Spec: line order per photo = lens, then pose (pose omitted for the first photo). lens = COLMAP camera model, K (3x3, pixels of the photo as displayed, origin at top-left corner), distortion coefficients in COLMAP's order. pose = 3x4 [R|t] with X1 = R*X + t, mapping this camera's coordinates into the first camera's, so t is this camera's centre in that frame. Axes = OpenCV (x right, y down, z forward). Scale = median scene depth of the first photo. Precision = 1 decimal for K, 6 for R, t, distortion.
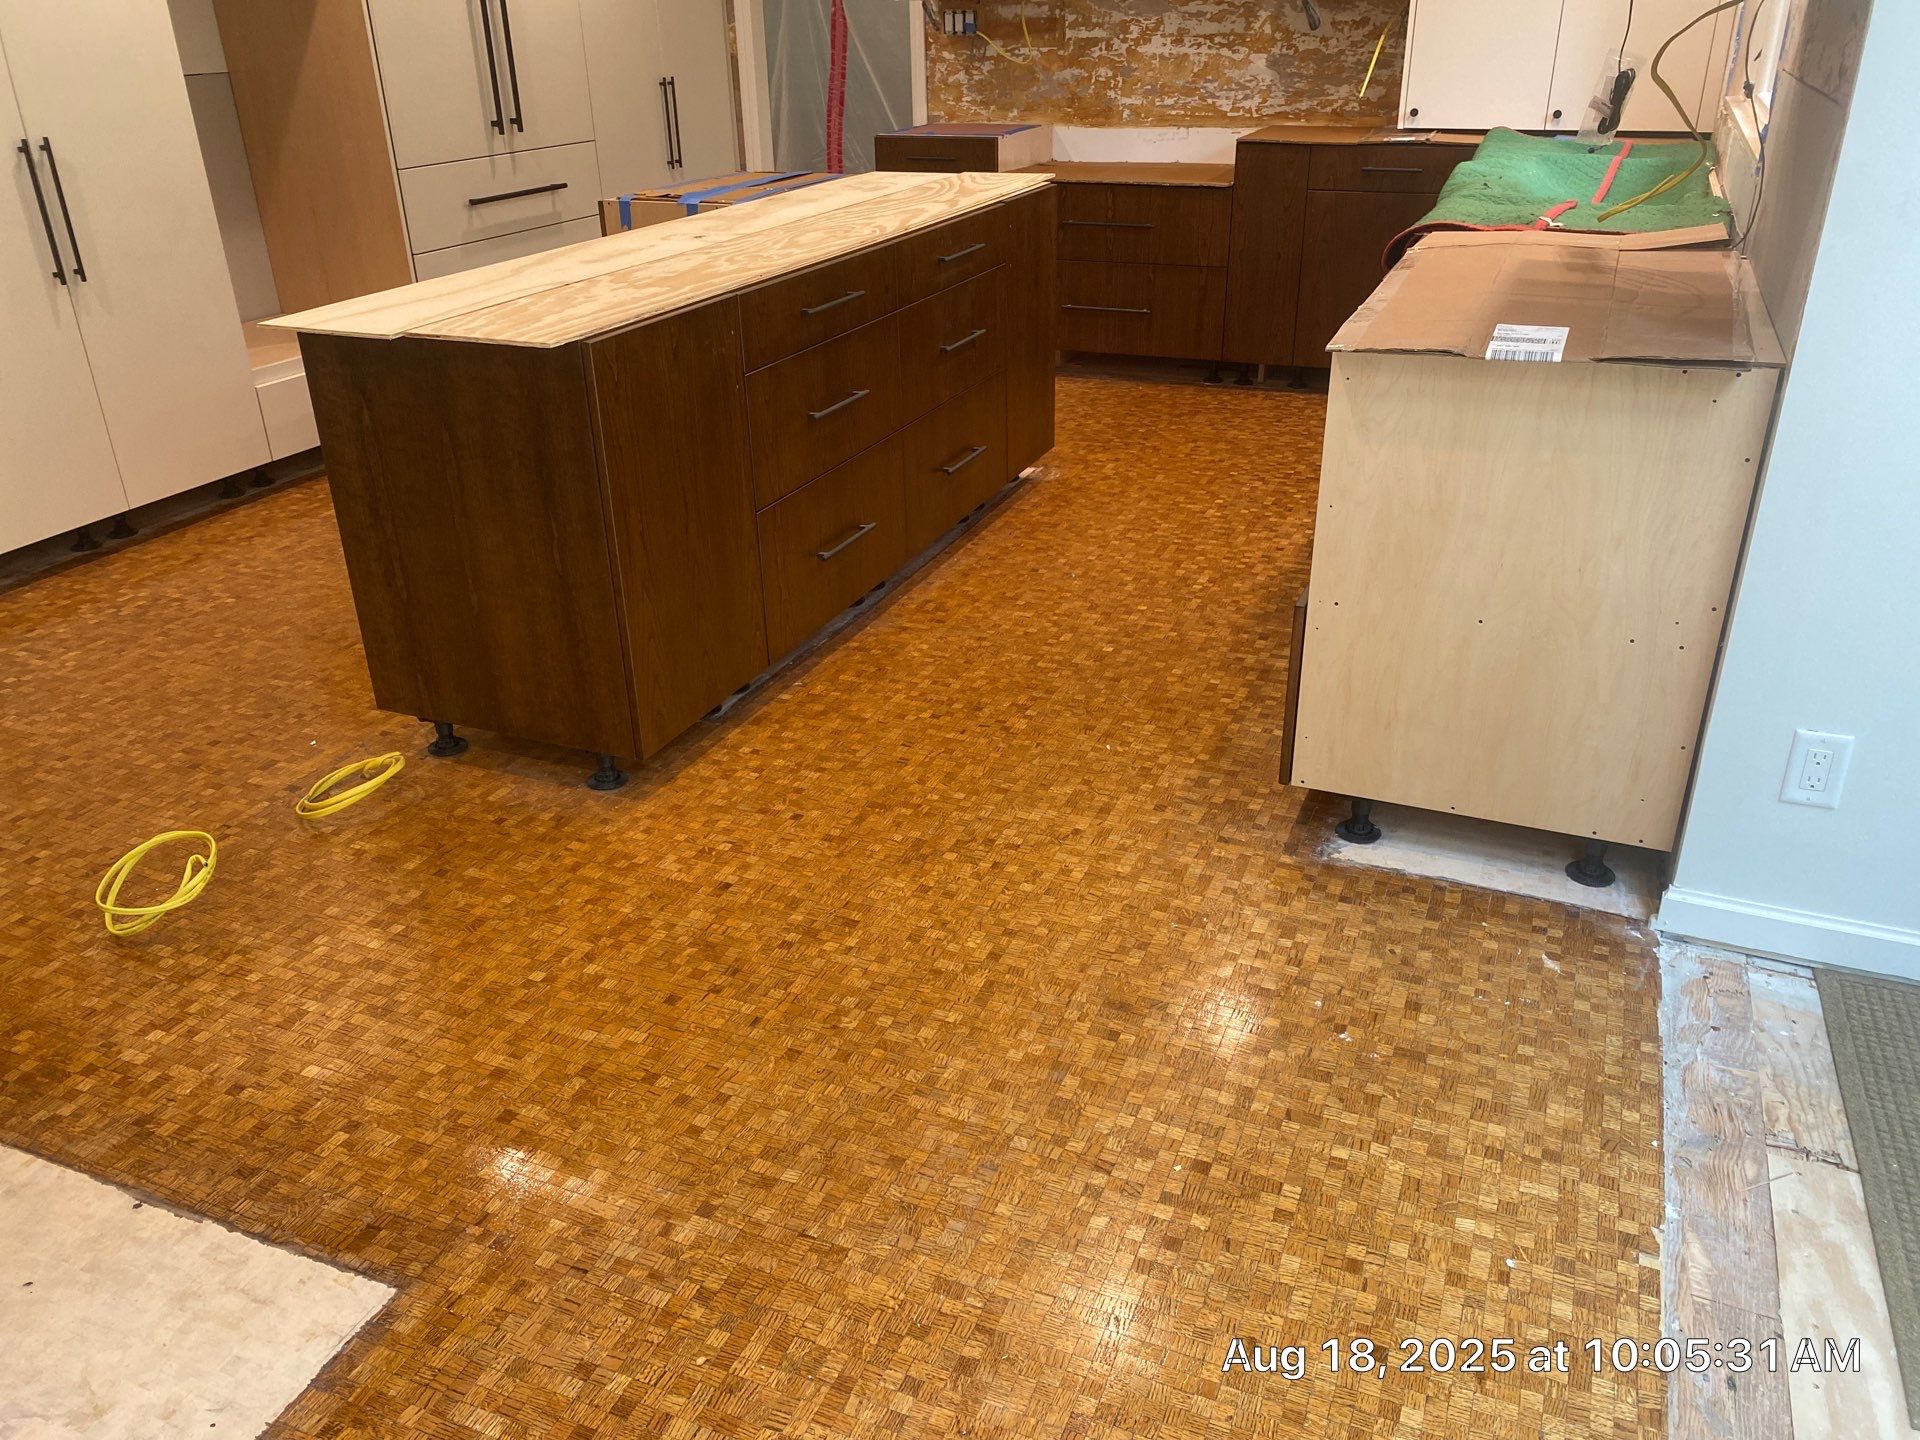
lens RADIAL K [[1470.2, 0, 960.0], [0, 1470.2, 720.0], [0, 0, 1]] dist [0.015979, -0.018508]
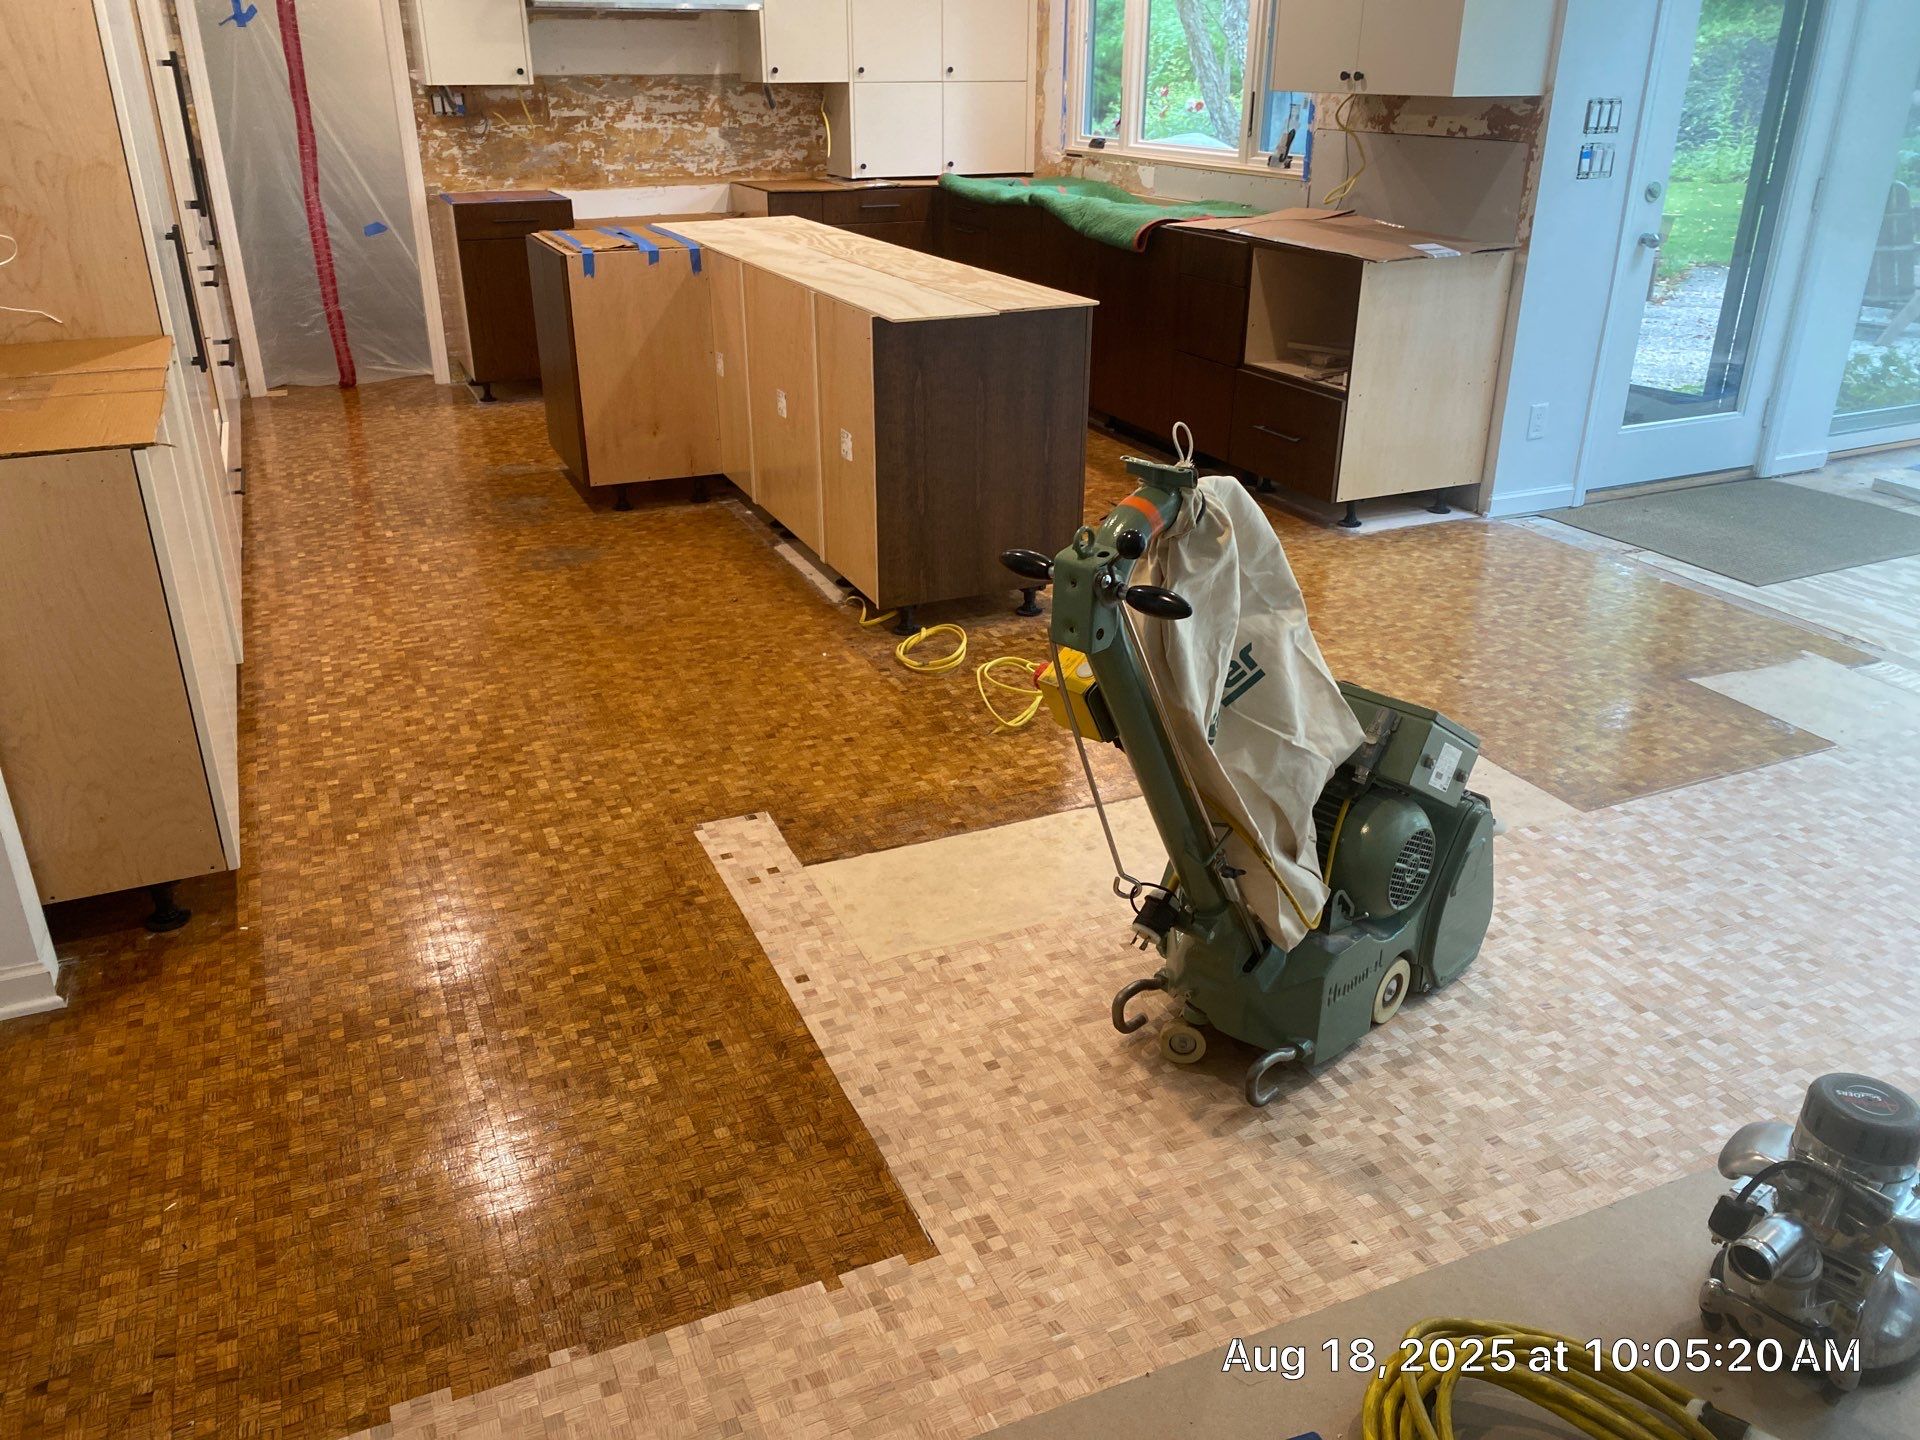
lens RADIAL K [[1470.2, 0, 960.0], [0, 1470.2, 720.0], [0, 0, 1]] dist [0.015979, -0.018508]
pose [[0.680265, -0.287078, 0.674408, -0.660282], [0.315310, 0.945236, 0.084315, -0.001613], [-0.661679, 0.155291, 0.733529, -0.009810]]
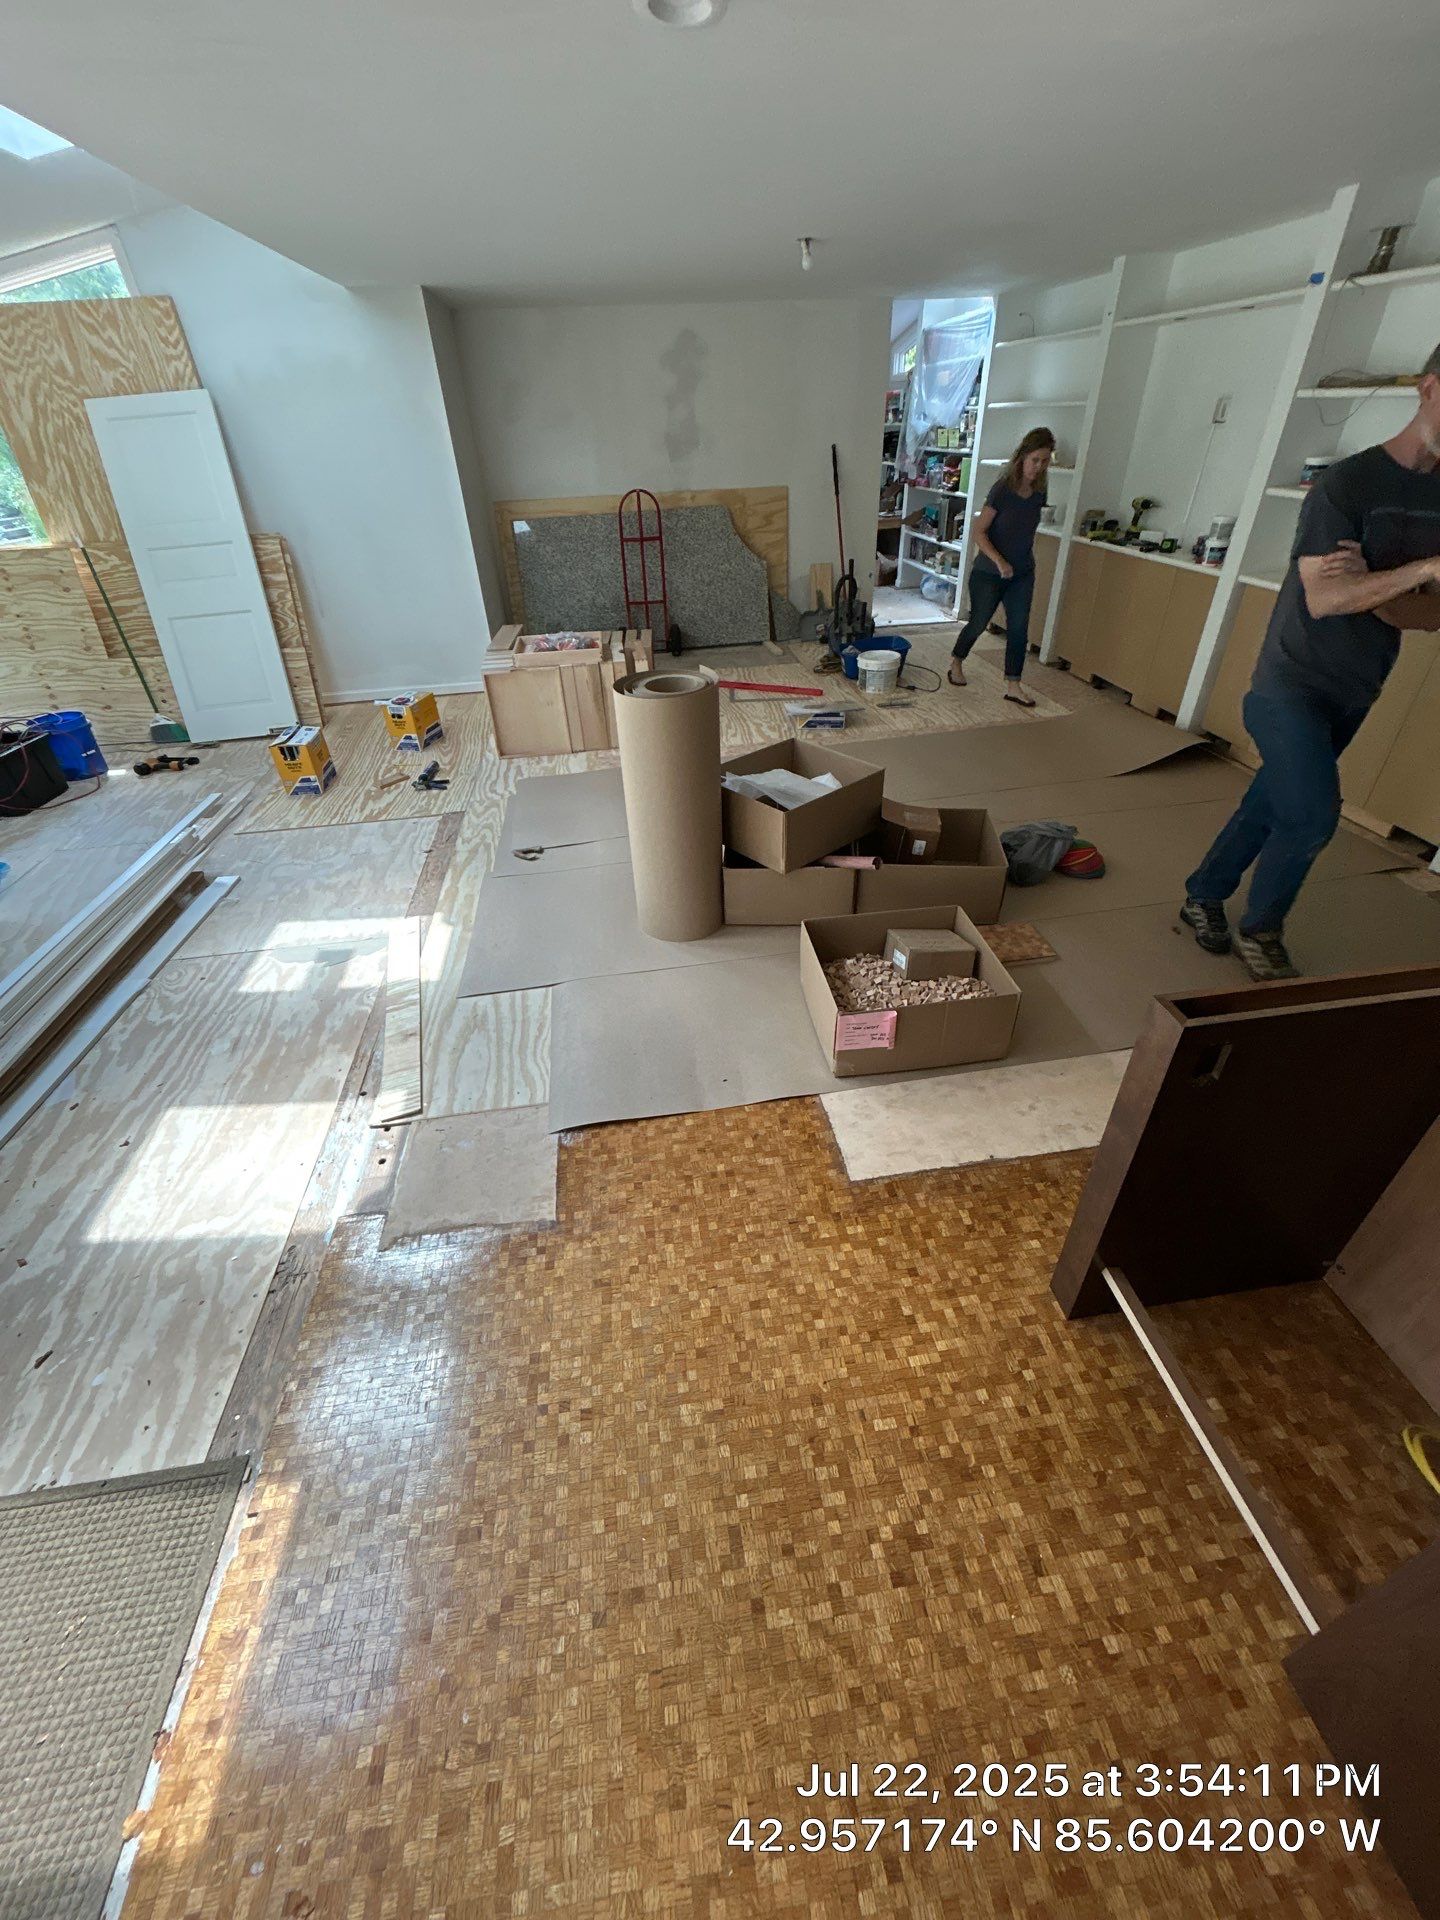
lens RADIAL K [[766.9, 0, 727.7], [0, 766.9, 965.7], [0, 0, 1]] dist [0.001080, 0.000322]
pose [[-0.853535, 0.339994, -0.394819, 0.042642], [-0.185906, 0.509159, 0.840355, -0.227744], [0.486742, 0.790671, -0.371378, 0.327825]]
